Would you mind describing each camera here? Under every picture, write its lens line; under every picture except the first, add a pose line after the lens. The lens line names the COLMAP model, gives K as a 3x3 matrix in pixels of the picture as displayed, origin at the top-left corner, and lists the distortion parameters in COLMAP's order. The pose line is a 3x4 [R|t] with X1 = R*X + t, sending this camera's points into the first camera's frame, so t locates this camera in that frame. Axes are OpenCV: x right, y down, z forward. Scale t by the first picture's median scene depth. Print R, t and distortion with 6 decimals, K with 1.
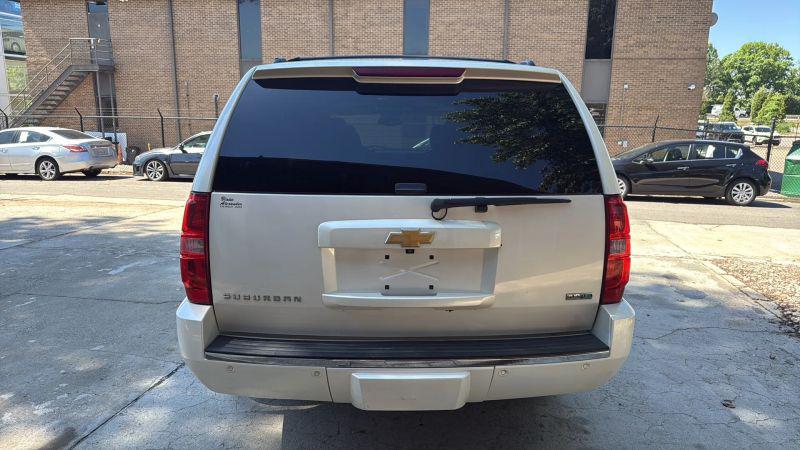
lens RADIAL K [[548.1, 0, 397.8], [0, 548.1, 226.6], [0, 0, 1]] dist [0.004743, -0.019555]
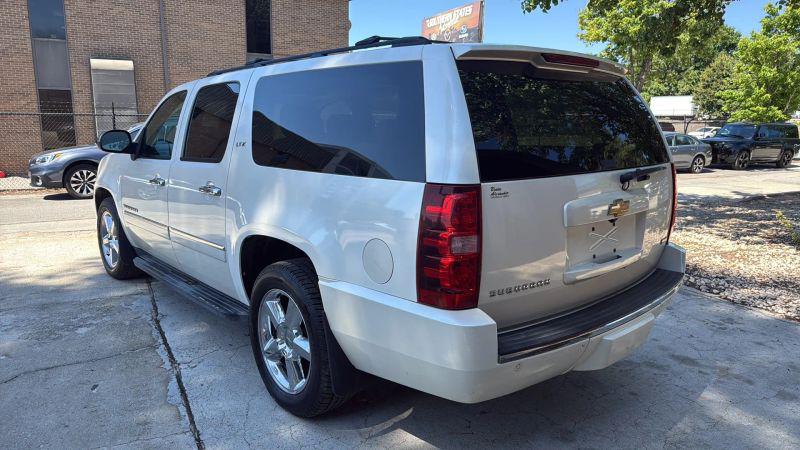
lens RADIAL K [[548.1, 0, 397.8], [0, 548.1, 226.6], [0, 0, 1]] dist [0.004743, -0.019555]
pose [[0.775206, -0.123884, 0.619442, -0.150327], [0.116644, 0.991792, 0.052375, -0.008059], [-0.620846, 0.031652, 0.783293, 0.055465]]
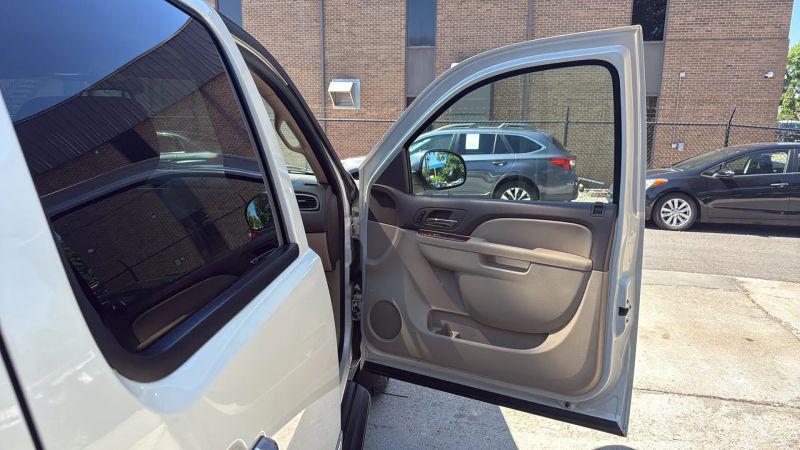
lens RADIAL K [[548.1, 0, 397.8], [0, 548.1, 226.6], [0, 0, 1]] dist [0.004743, -0.019555]
pose [[0.997746, 0.008222, -0.066597, 0.078399], [-0.008360, 0.999963, -0.001784, -0.040910], [0.066580, 0.002337, 0.997778, 0.241439]]
